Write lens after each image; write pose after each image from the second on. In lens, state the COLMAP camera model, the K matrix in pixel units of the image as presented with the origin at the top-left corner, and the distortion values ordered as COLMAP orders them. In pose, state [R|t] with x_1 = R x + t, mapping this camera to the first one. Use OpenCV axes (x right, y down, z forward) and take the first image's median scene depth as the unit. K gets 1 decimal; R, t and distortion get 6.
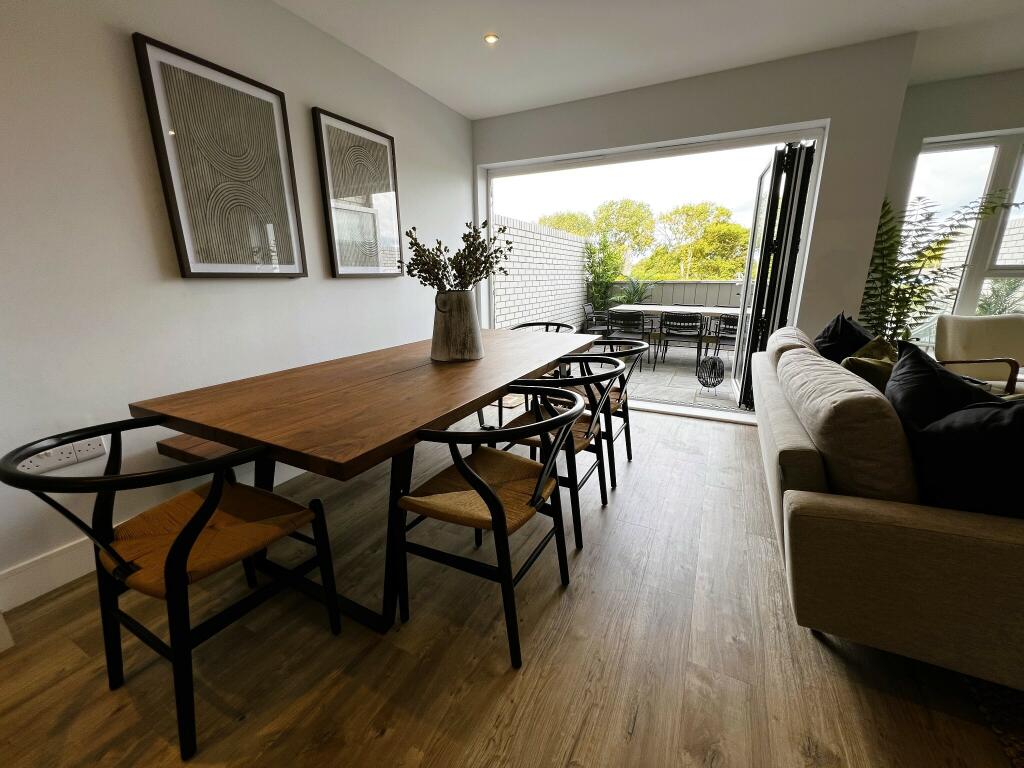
lens RADIAL K [[426.7, 0, 510.3], [0, 426.7, 385.0], [0, 0, 1]] dist [-0.000951, -0.000415]
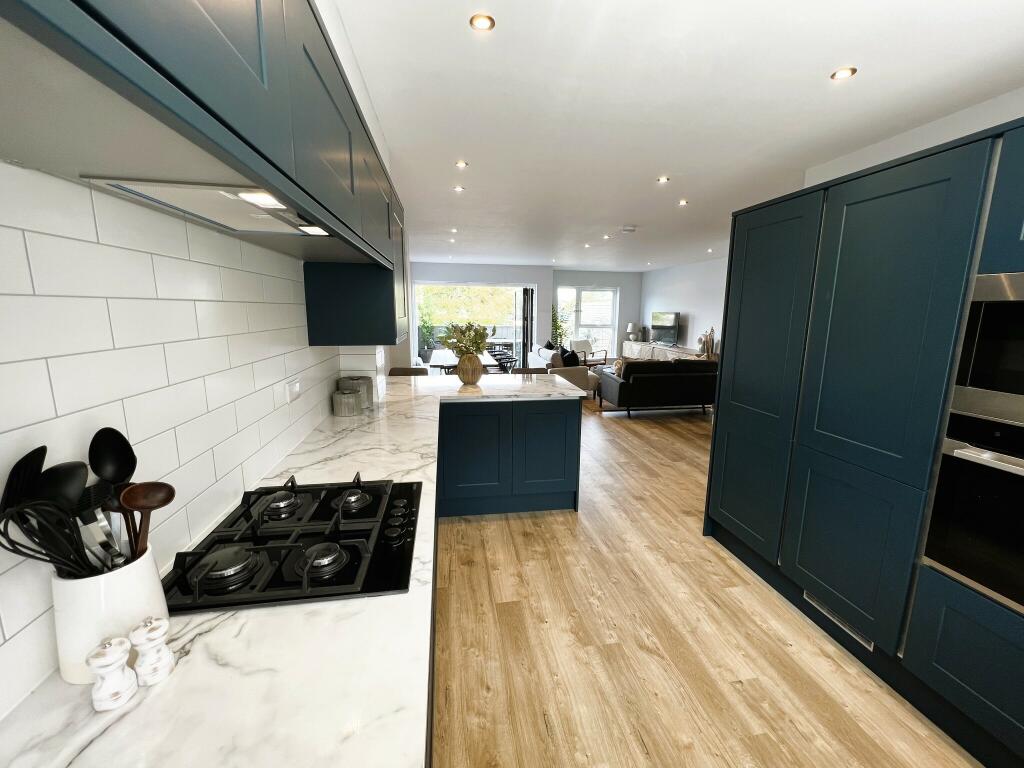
lens RADIAL K [[426.7, 0, 510.3], [0, 426.7, 385.0], [0, 0, 1]] dist [-0.000951, -0.000415]
pose [[0.822564, -0.090830, 0.561372, -1.215282], [0.137027, 0.989733, -0.040643, 0.247472], [-0.551917, 0.110355, 0.826565, -1.394373]]
